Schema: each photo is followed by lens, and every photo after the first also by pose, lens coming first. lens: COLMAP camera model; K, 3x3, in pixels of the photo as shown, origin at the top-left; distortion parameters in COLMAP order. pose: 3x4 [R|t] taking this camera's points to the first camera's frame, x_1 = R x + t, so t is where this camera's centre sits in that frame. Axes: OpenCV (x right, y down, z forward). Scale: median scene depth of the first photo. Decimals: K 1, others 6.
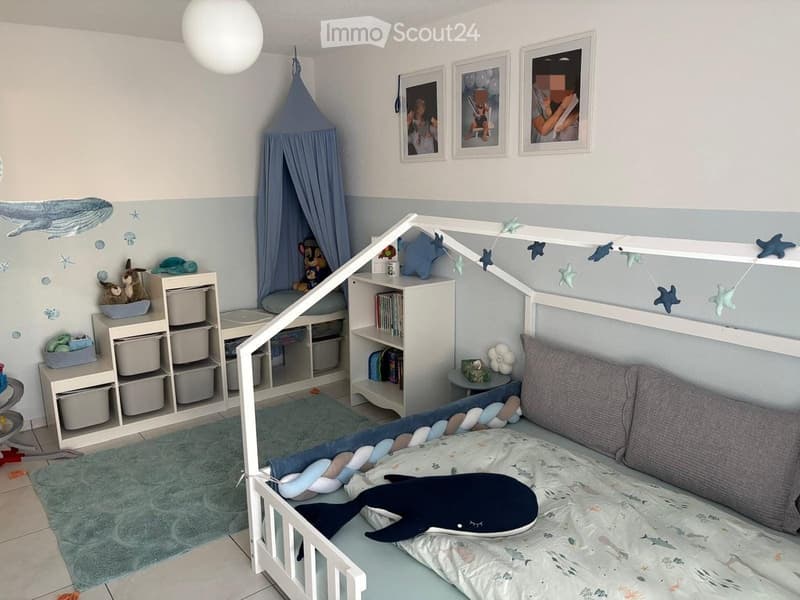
lens RADIAL K [[609.2, 0, 401.3], [0, 609.2, 300.6], [0, 0, 1]] dist [0.066402, -0.021338]
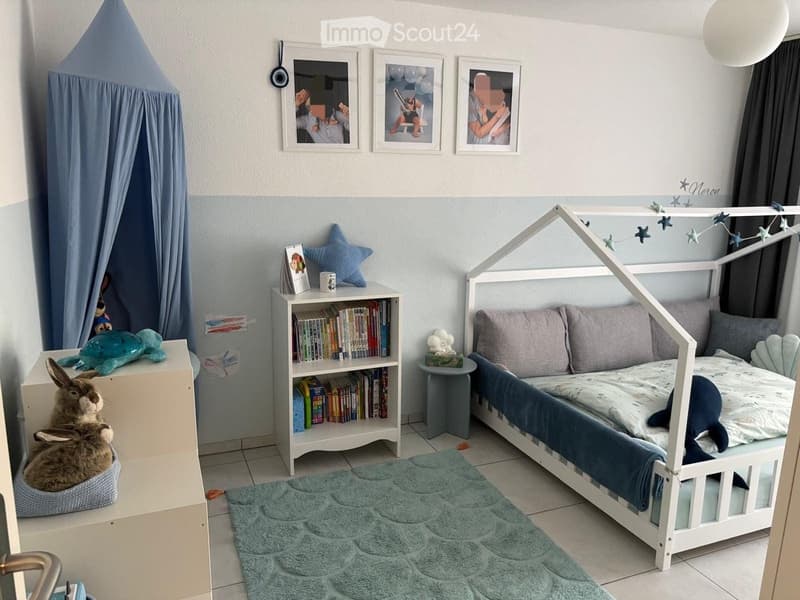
lens RADIAL K [[609.2, 0, 400.1], [0, 609.2, 300.2], [0, 0, 1]] dist [0.066402, -0.021338]
pose [[0.260697, -0.181511, 0.948204, -0.894949], [0.181534, 0.973863, 0.136513, -0.142482], [-0.948200, 0.136543, 0.286833, 0.783287]]
